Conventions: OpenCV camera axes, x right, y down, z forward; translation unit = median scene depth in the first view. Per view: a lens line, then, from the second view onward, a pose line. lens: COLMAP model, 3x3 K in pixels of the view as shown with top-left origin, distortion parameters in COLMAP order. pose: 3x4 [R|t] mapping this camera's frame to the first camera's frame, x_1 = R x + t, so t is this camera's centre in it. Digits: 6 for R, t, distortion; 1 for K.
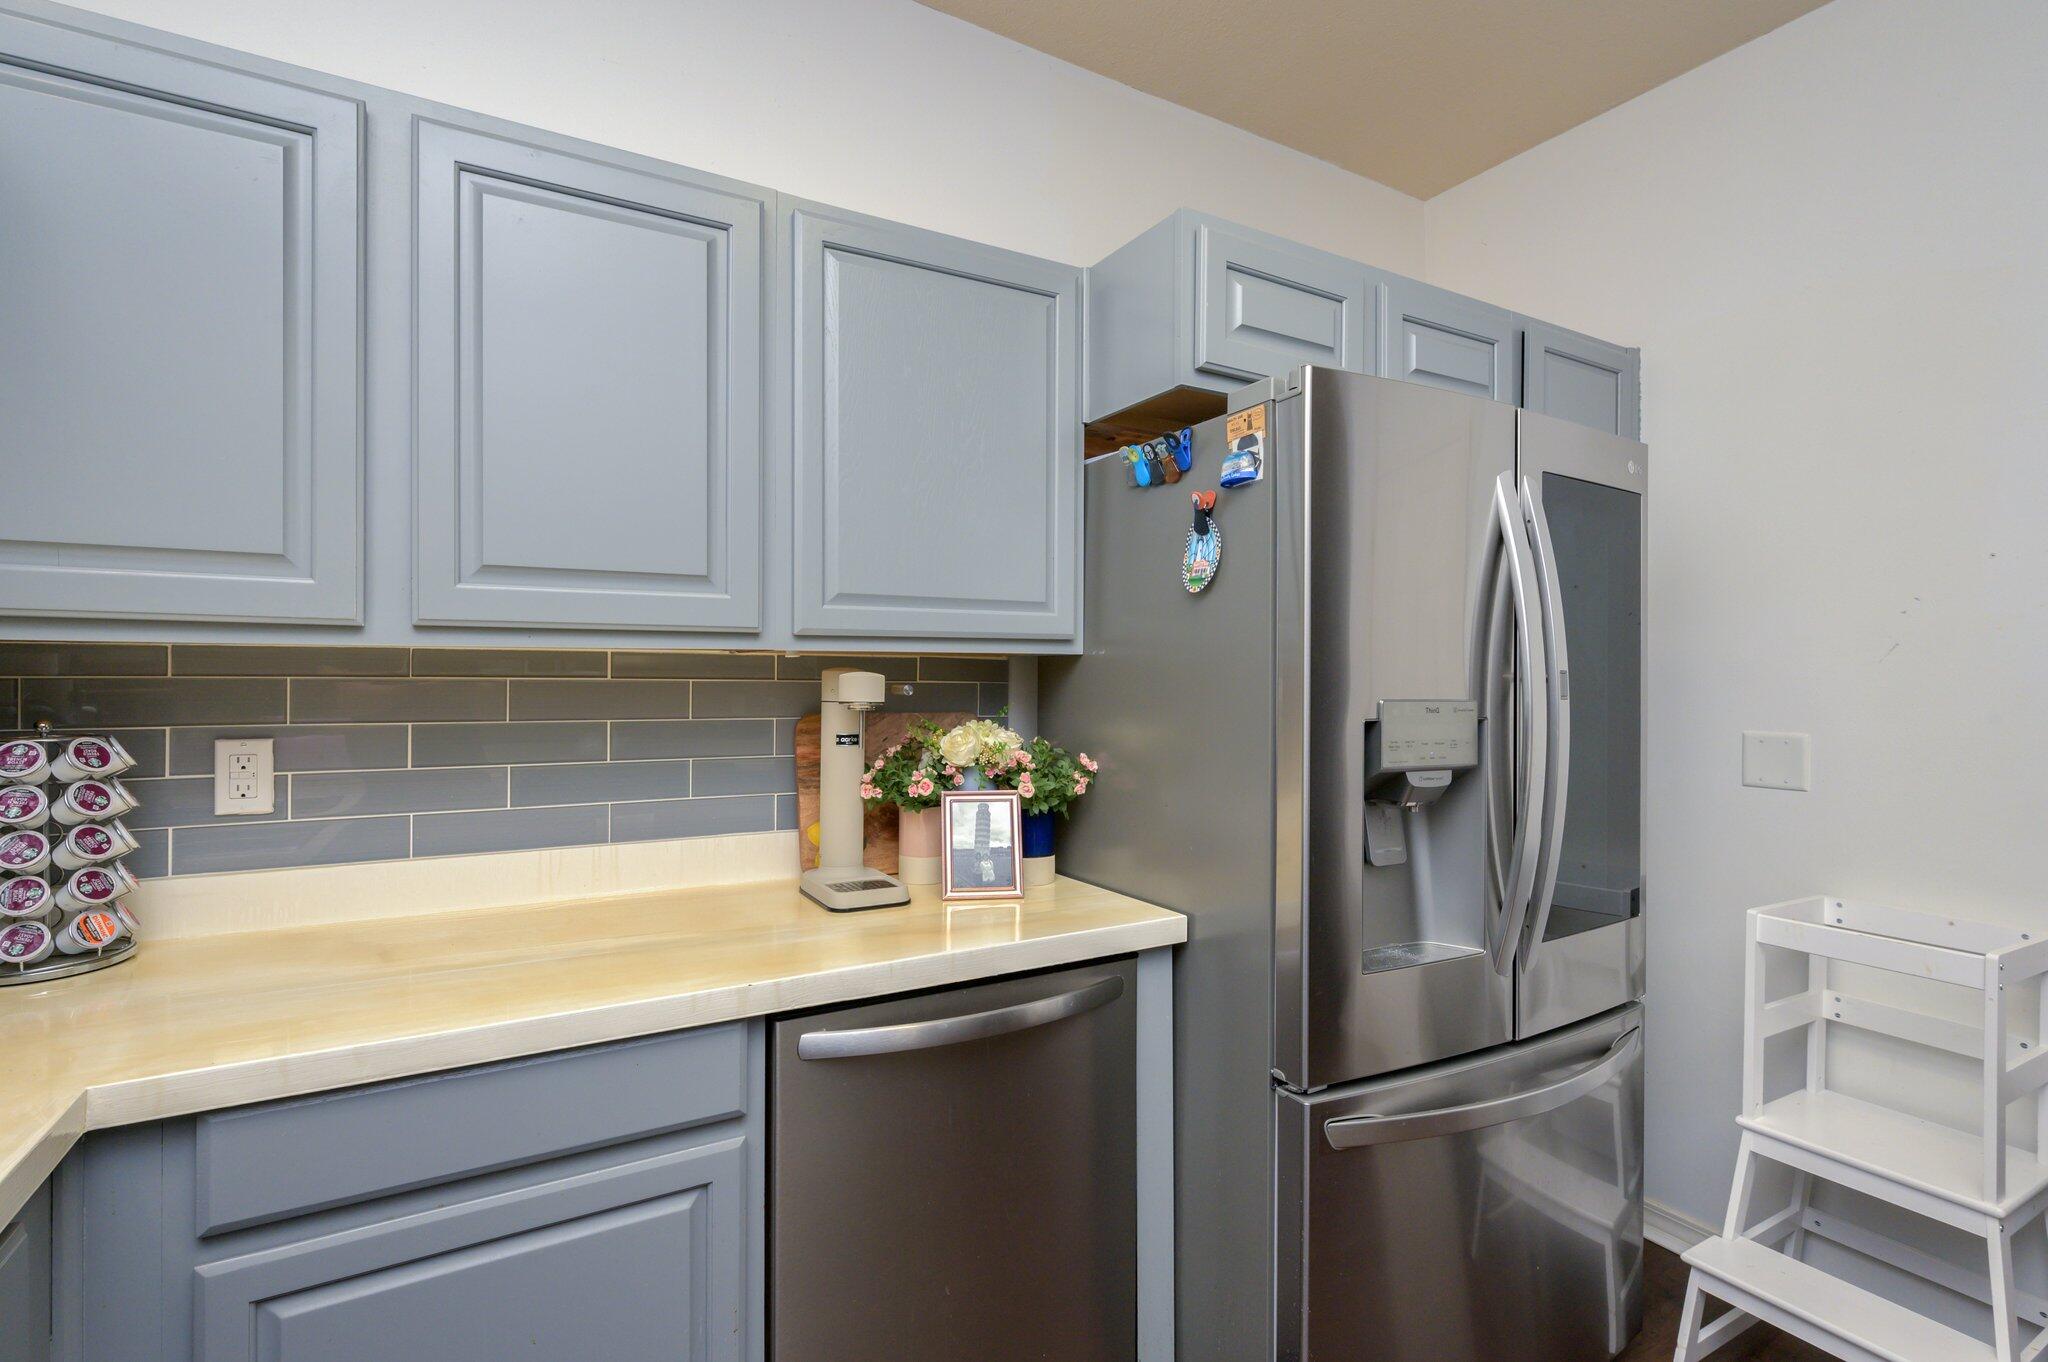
lens RADIAL K [[962.2, 0, 1026.2], [0, 962.2, 671.0], [0, 0, 1]] dist [-0.000119, -0.000094]
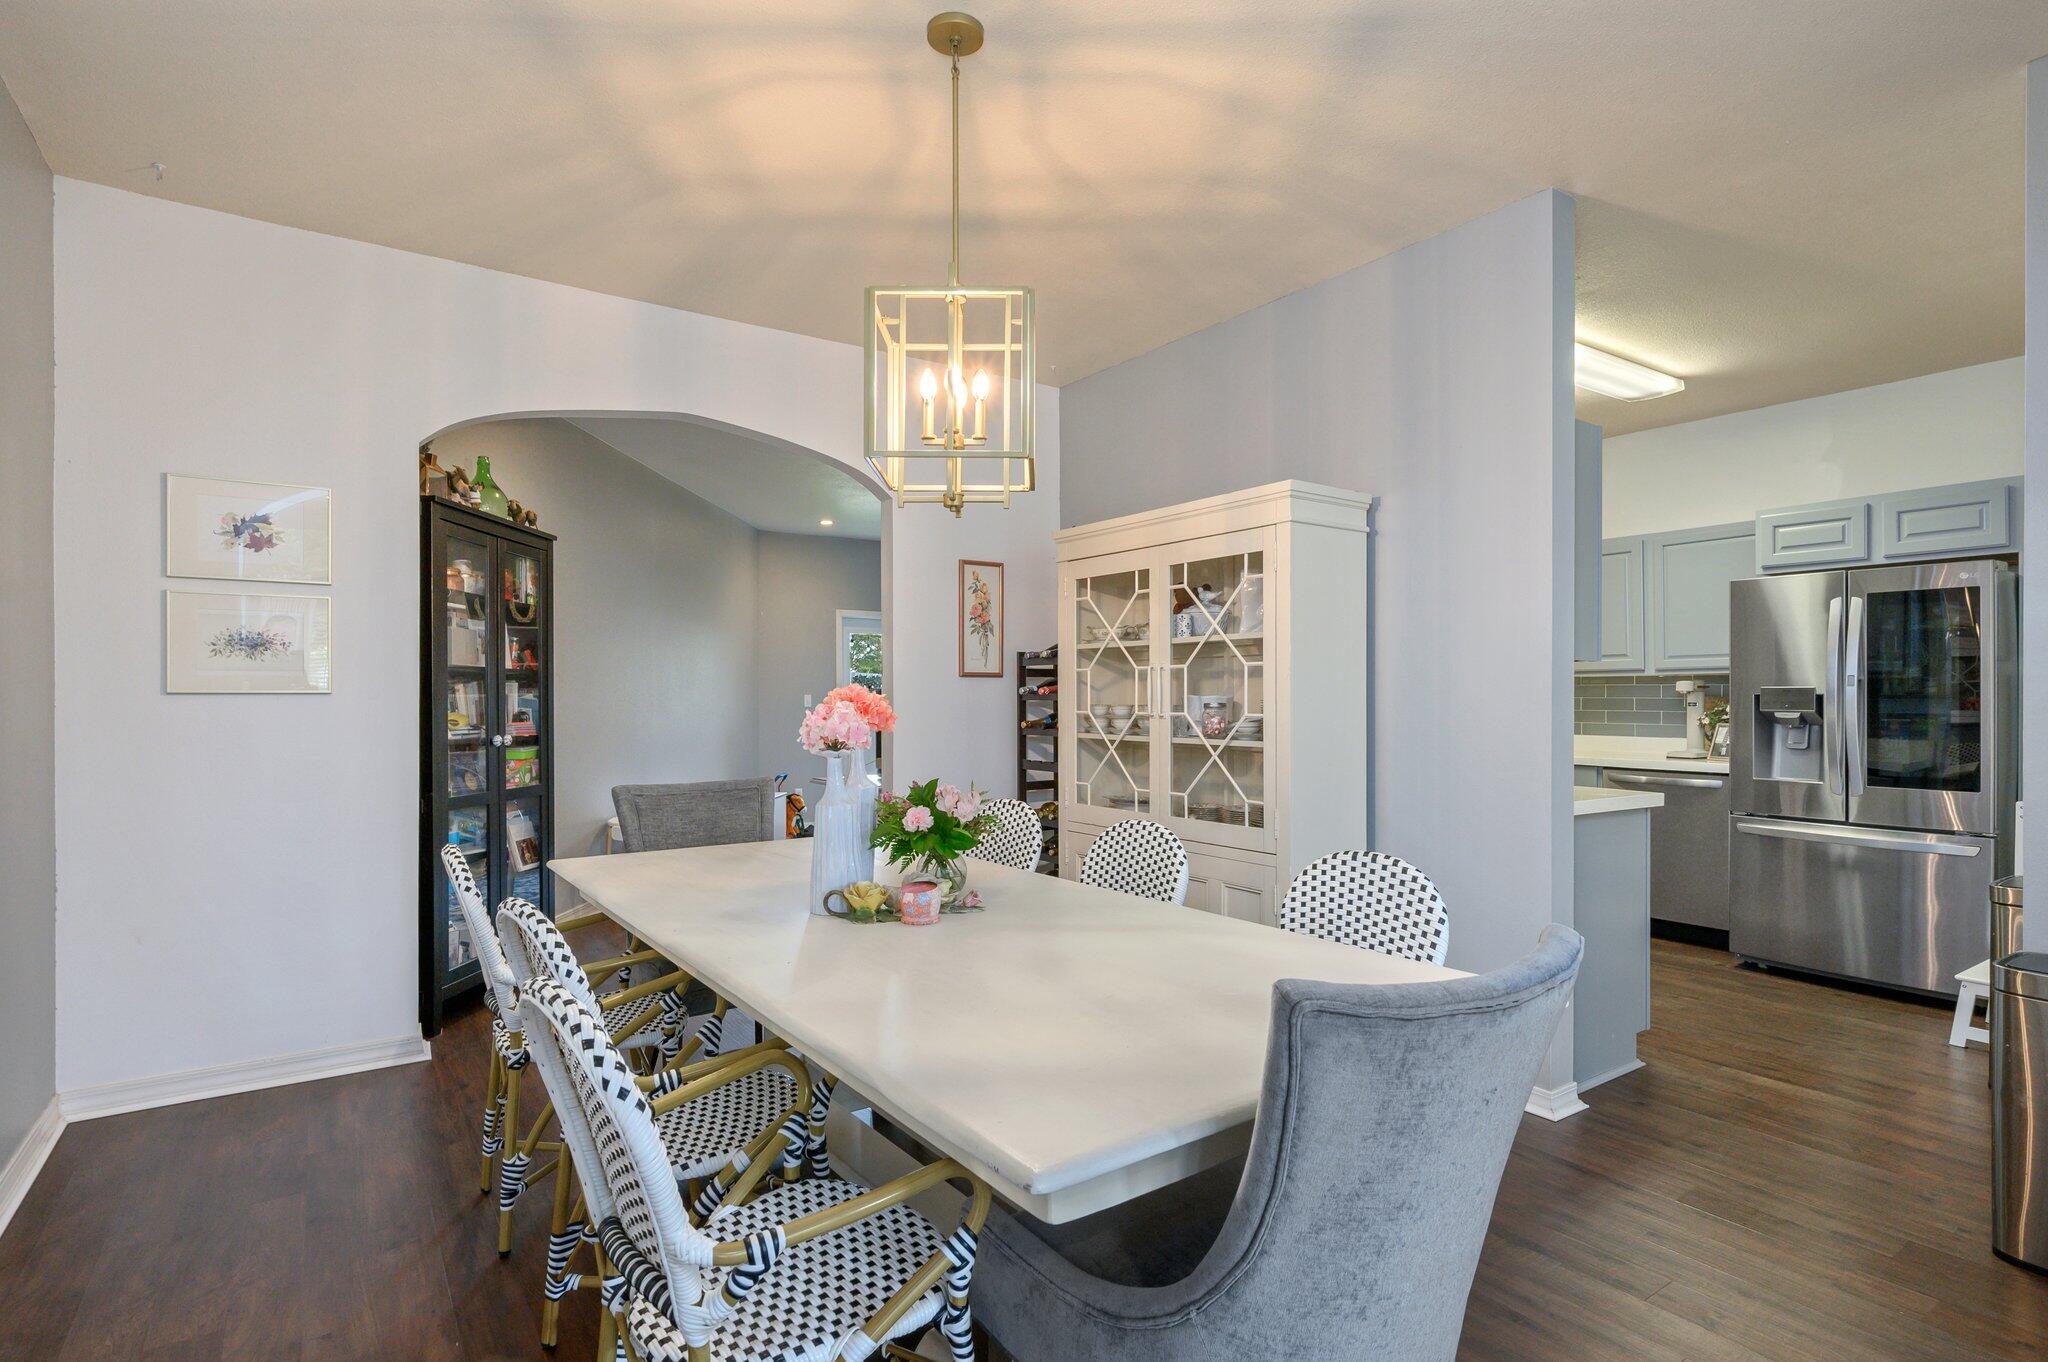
lens RADIAL K [[1018.1, 0, 1024.0], [0, 1018.1, 681.0], [0, 0, 1]] dist [0.001384, 0.000188]
pose [[0.043286, -0.013519, -0.998971, 3.322206], [-0.001473, 0.999906, -0.013595, 0.055798], [0.999062, 0.002060, 0.043262, -1.363226]]
